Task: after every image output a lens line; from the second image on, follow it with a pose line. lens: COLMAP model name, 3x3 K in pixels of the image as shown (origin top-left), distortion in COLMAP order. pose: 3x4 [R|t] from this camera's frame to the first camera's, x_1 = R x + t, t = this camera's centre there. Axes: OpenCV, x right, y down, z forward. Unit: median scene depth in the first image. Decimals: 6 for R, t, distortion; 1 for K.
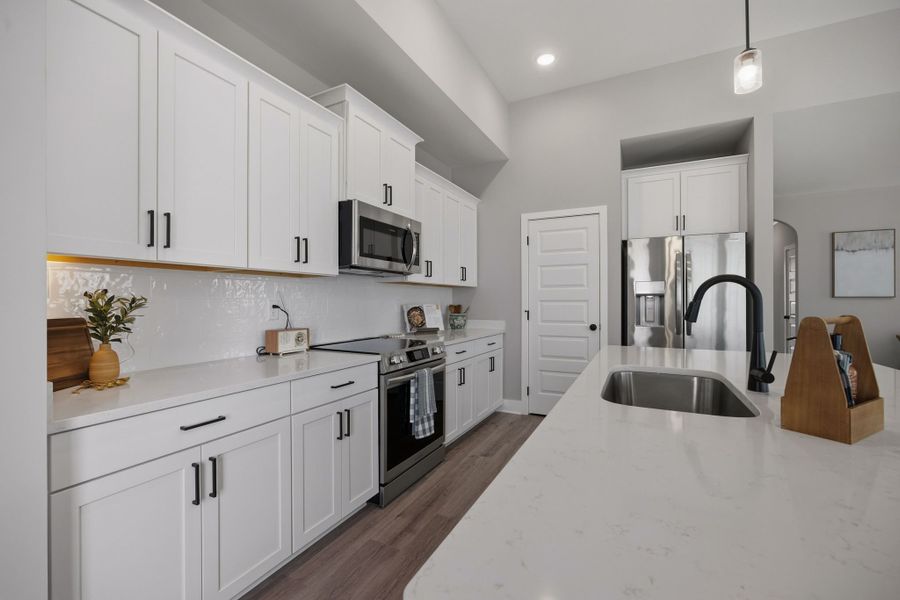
lens RADIAL K [[378.3, 0, 450.3], [0, 378.3, 303.3], [0, 0, 1]] dist [-0.002837, 0.000548]
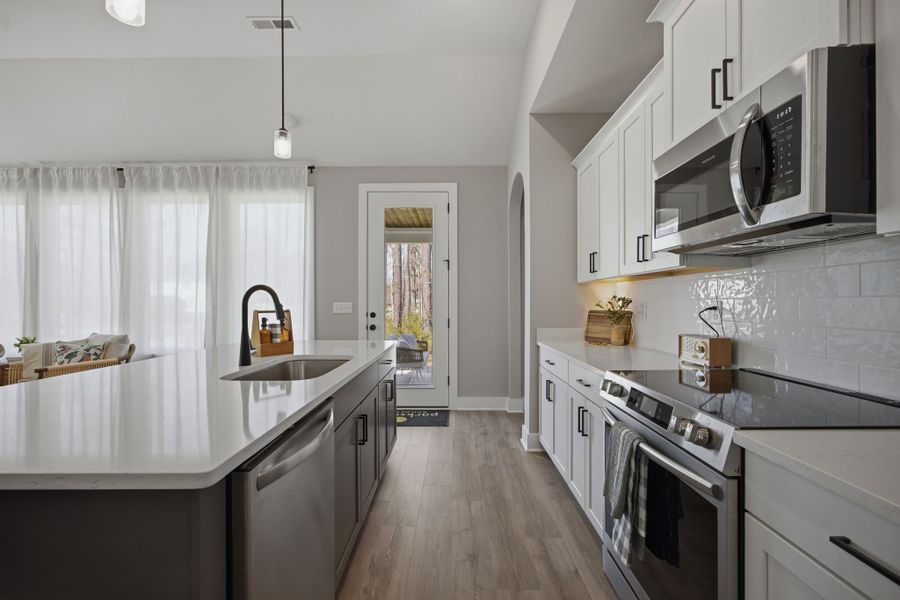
lens RADIAL K [[378.3, 0, 451.1], [0, 378.3, 299.8], [0, 0, 1]] dist [-0.002837, 0.000548]
pose [[-0.890457, -0.002489, -0.455061, 0.345899], [-0.001095, 0.999994, -0.003326, -0.004914], [0.455066, -0.002463, -0.890454, 1.189466]]
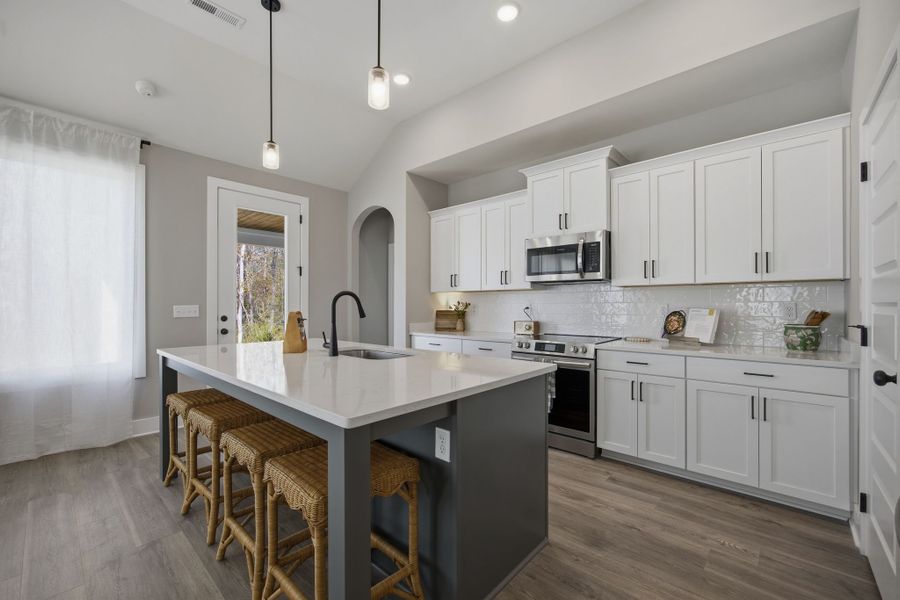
lens RADIAL K [[378.3, 0, 448.7], [0, 378.3, 303.9], [0, 0, 1]] dist [-0.002837, 0.000548]
pose [[-0.259578, -0.004560, -0.965711, 1.087614], [-0.004630, 0.999983, -0.003477, -0.002342], [0.965711, 0.003569, -0.259595, 0.894505]]
